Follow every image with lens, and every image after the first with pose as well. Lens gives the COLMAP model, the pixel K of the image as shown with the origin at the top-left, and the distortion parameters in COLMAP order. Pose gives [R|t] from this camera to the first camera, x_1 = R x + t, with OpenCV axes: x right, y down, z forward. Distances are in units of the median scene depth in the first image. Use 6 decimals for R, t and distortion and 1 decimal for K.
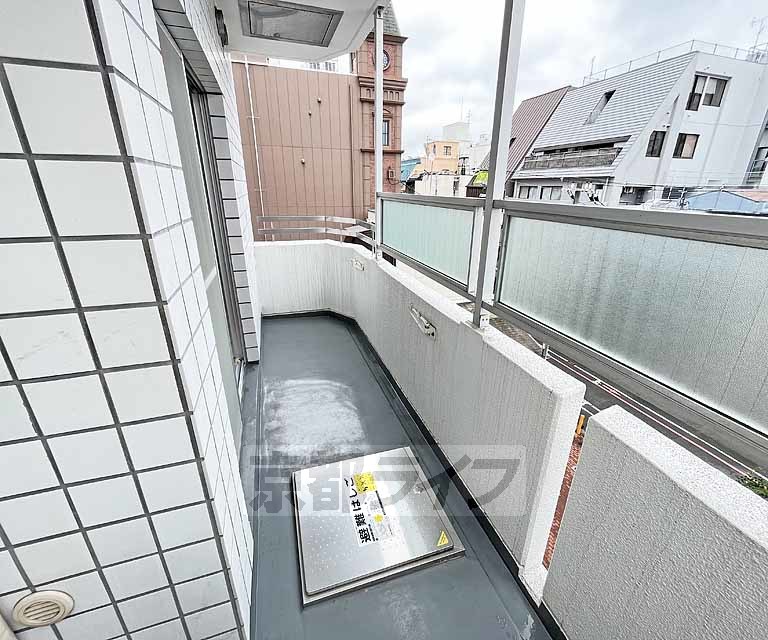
lens RADIAL K [[345.2, 0, 392.7], [0, 345.2, 318.8], [0, 0, 1]] dist [-0.000415, -0.000540]
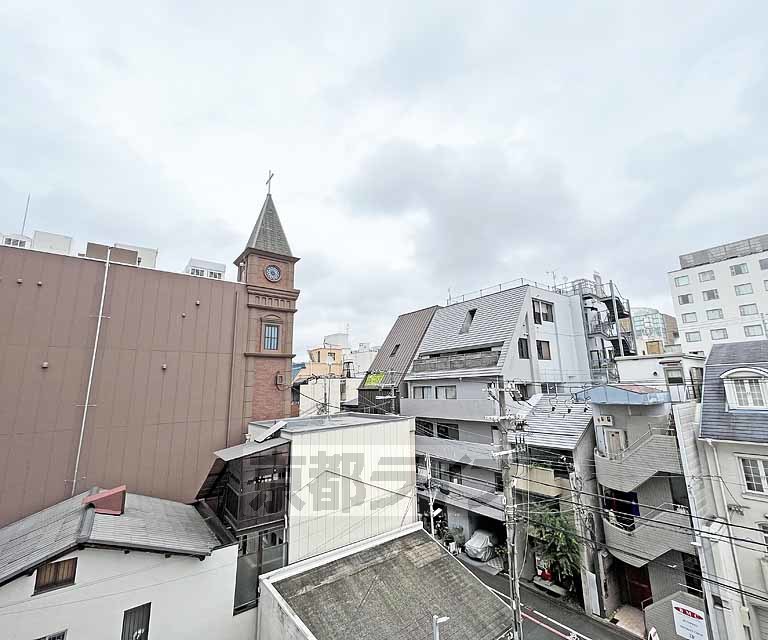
lens RADIAL K [[345.2, 0, 392.7], [0, 345.2, 318.8], [0, 0, 1]] dist [-0.000415, -0.000540]
pose [[0.942055, 0.030829, 0.334038, -0.032615], [0.153112, 0.846479, -0.509932, -0.064352], [-0.298477, 0.531529, 0.792710, 0.152587]]
